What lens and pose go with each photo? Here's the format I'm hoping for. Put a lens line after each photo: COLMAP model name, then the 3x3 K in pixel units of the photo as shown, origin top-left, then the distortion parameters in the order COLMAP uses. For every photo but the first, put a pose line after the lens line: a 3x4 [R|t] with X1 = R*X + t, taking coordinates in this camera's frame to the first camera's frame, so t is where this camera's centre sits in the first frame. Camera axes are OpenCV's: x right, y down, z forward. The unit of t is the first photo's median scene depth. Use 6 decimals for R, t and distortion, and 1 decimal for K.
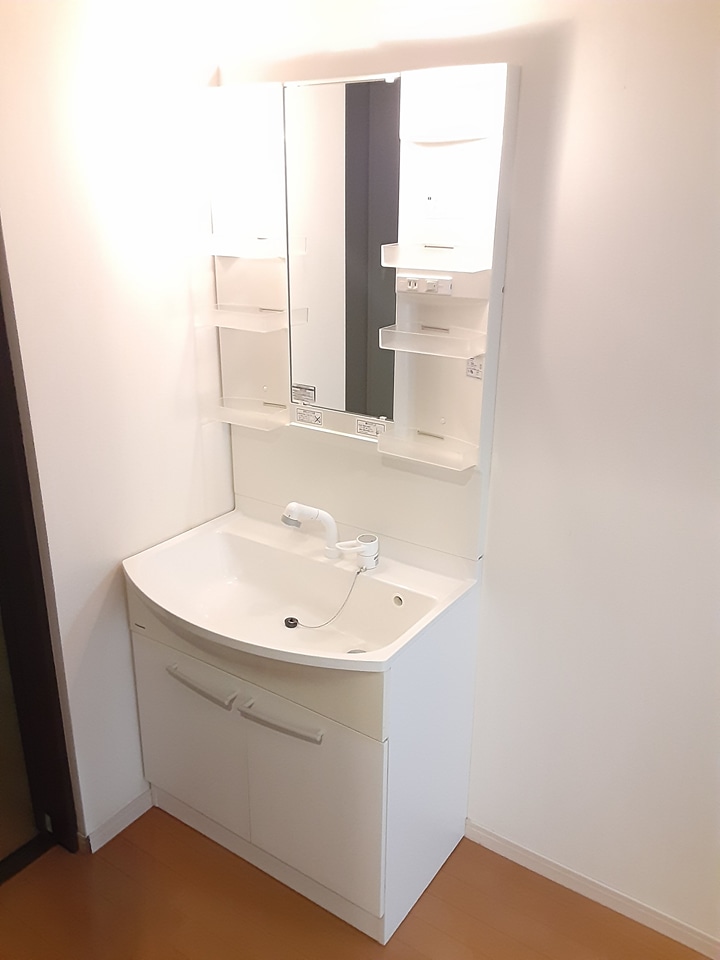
lens RADIAL K [[781.8, 0, 360.0], [0, 781.8, 480.0], [0, 0, 1]] dist [0.120325, -0.173794]
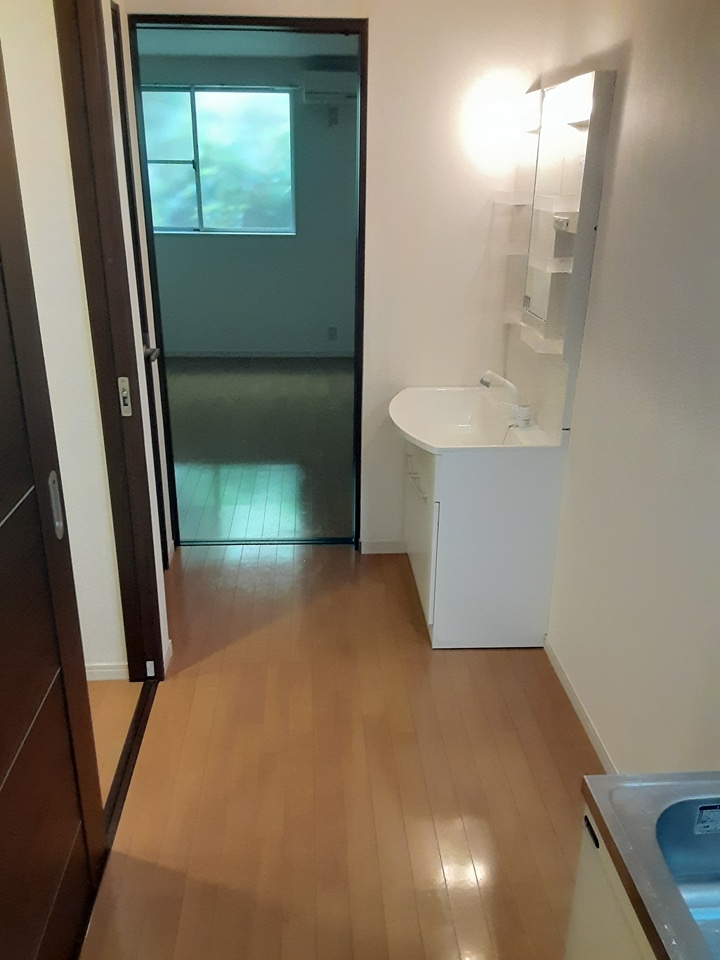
lens RADIAL K [[781.8, 0, 360.0], [0, 781.8, 480.0], [0, 0, 1]] dist [0.120325, -0.173794]
pose [[0.617828, 0.284827, -0.732913, 0.926543], [-0.269625, 0.952318, 0.142806, 0.080551], [0.738642, 0.109382, 0.665165, -0.165504]]
